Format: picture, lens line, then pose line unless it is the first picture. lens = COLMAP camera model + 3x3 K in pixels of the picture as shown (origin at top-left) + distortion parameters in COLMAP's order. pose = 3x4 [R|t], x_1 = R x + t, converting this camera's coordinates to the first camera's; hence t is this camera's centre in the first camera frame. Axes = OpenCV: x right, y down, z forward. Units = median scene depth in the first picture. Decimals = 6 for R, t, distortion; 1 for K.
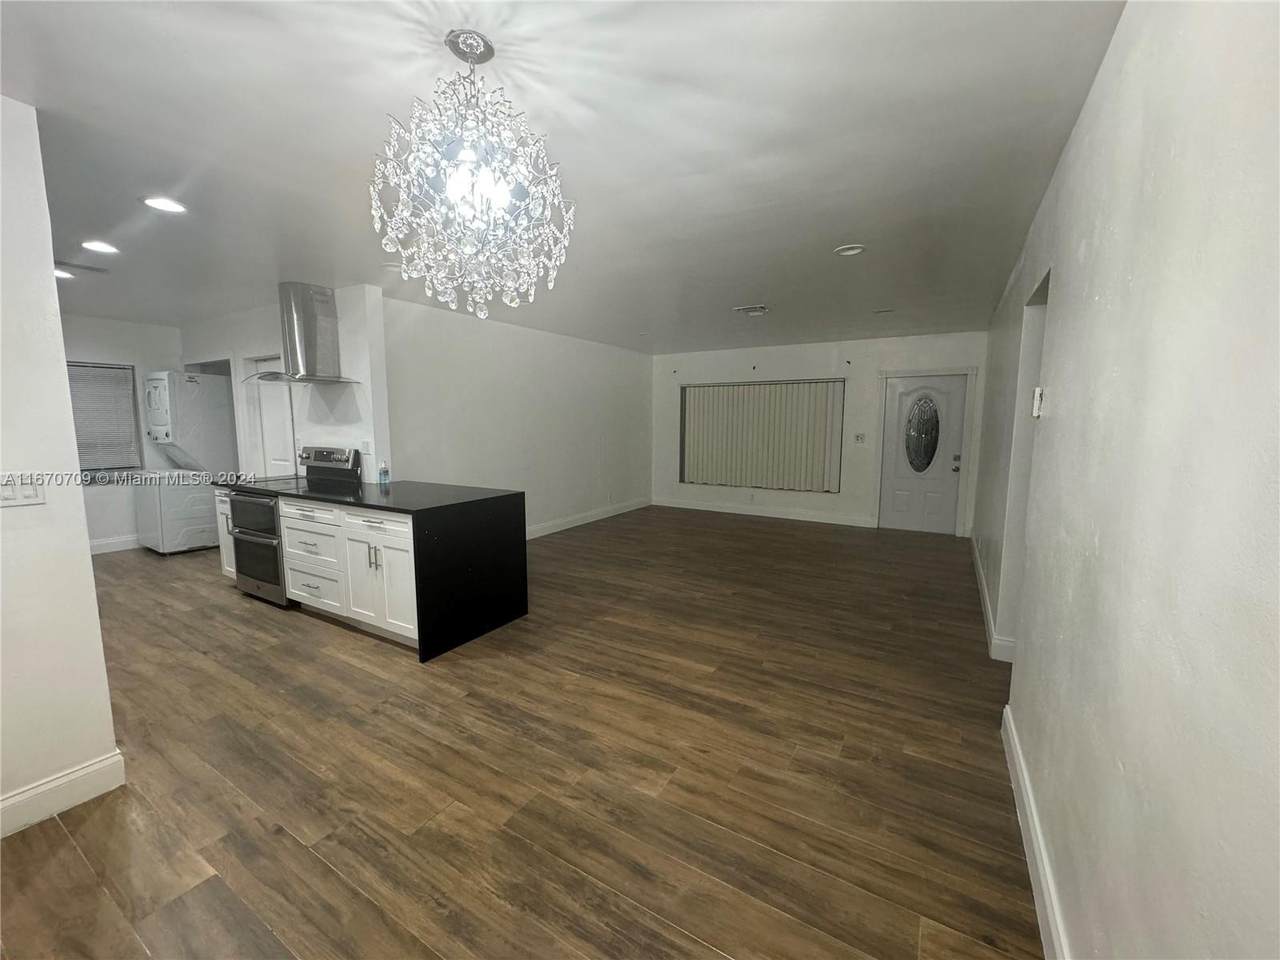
lens RADIAL K [[511.2, 0, 642.5], [0, 511.2, 479.8], [0, 0, 1]] dist [-0.001874, 0.000057]
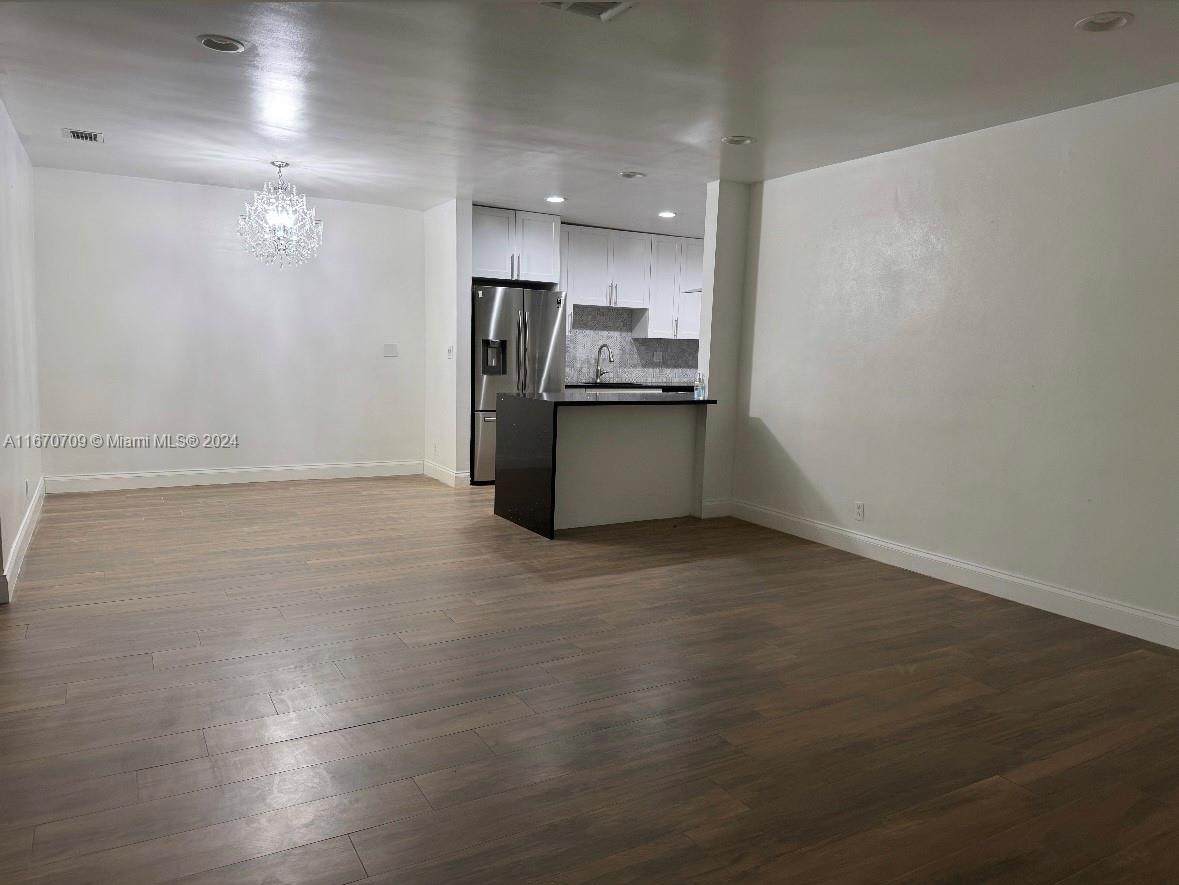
lens RADIAL K [[830.3, 0, 618.1], [0, 830.3, 443.9], [0, 0, 1]] dist [-0.005233, -0.004527]
pose [[-0.466455, 0.084813, -0.880469, 1.381138], [-0.138108, 0.976202, 0.167201, -0.224265], [0.873697, 0.199592, -0.443641, 2.416651]]
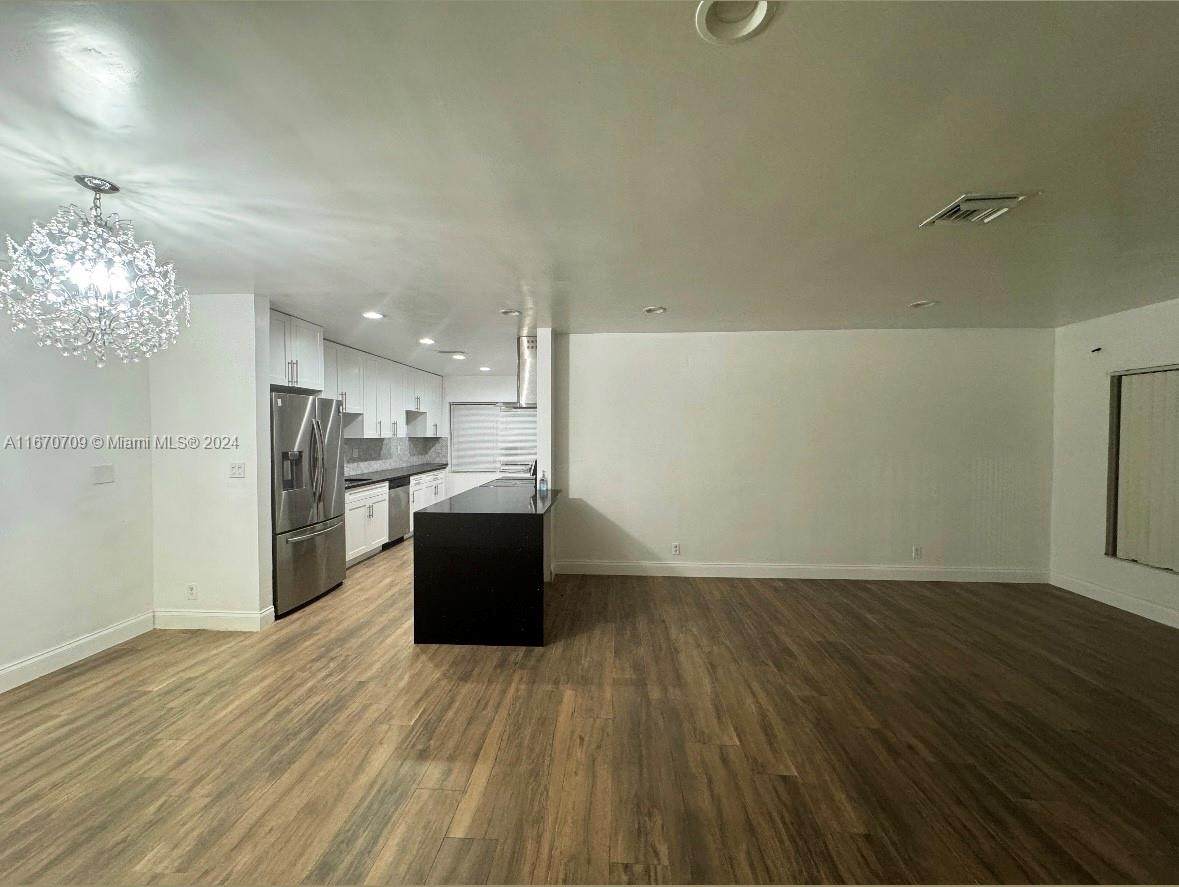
lens RADIAL K [[470.9, 0, 591.8], [0, 470.9, 443.4], [0, 0, 1]] dist [-0.001874, 0.000057]
pose [[0.456945, 0.021622, -0.889232, 0.797601], [-0.104445, 0.994093, -0.029499, -0.124231], [0.883342, 0.106356, 0.456504, 0.914818]]
